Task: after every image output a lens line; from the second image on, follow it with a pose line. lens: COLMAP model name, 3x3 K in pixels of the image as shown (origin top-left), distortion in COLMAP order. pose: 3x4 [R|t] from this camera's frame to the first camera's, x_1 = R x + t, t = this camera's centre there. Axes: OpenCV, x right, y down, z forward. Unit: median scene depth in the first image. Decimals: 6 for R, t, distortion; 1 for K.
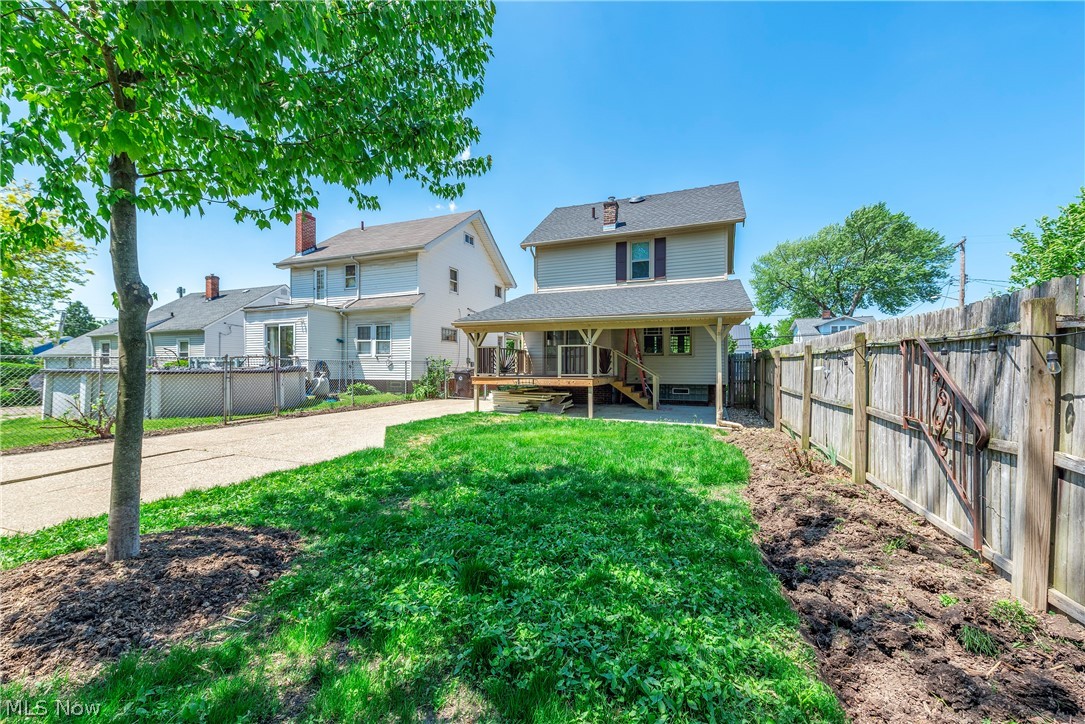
lens RADIAL K [[426.2, 0, 540.6], [0, 426.2, 366.4], [0, 0, 1]] dist [0.001463, -0.000468]
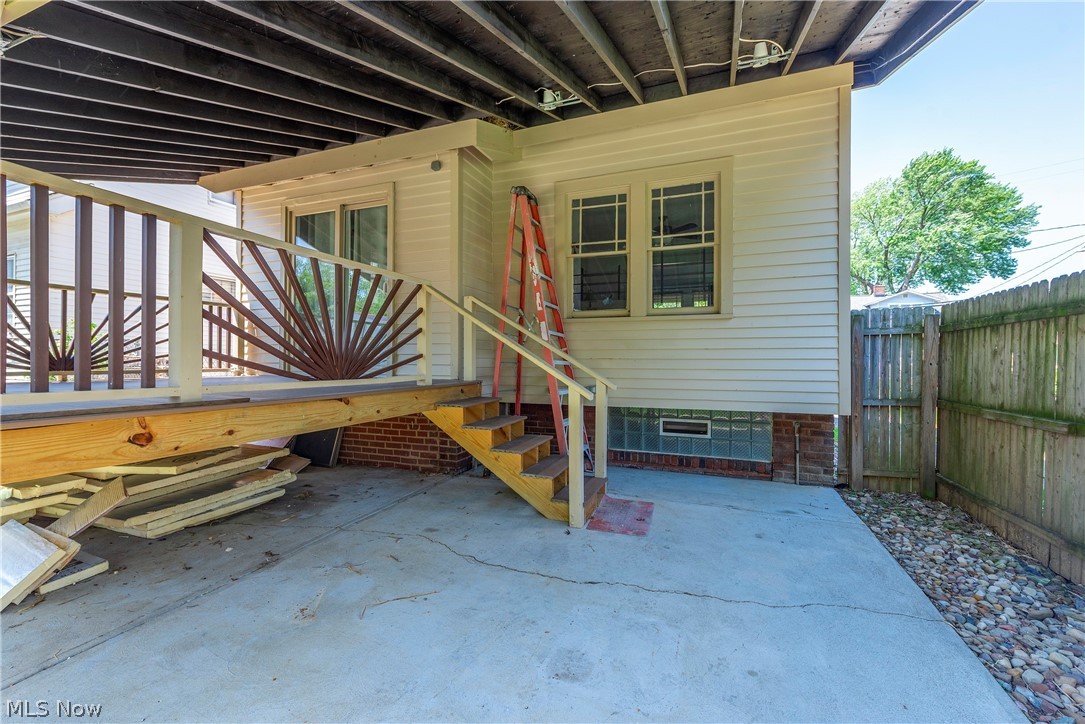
lens RADIAL K [[453.6, 0, 541.3], [0, 453.6, 361.3], [0, 0, 1]] dist [-0.000296, -0.000089]
pose [[0.999998, -0.001316, -0.001584, 0.055990], [0.001323, 0.999991, 0.004017, 0.001521], [0.001579, -0.004019, 0.999991, 0.166406]]
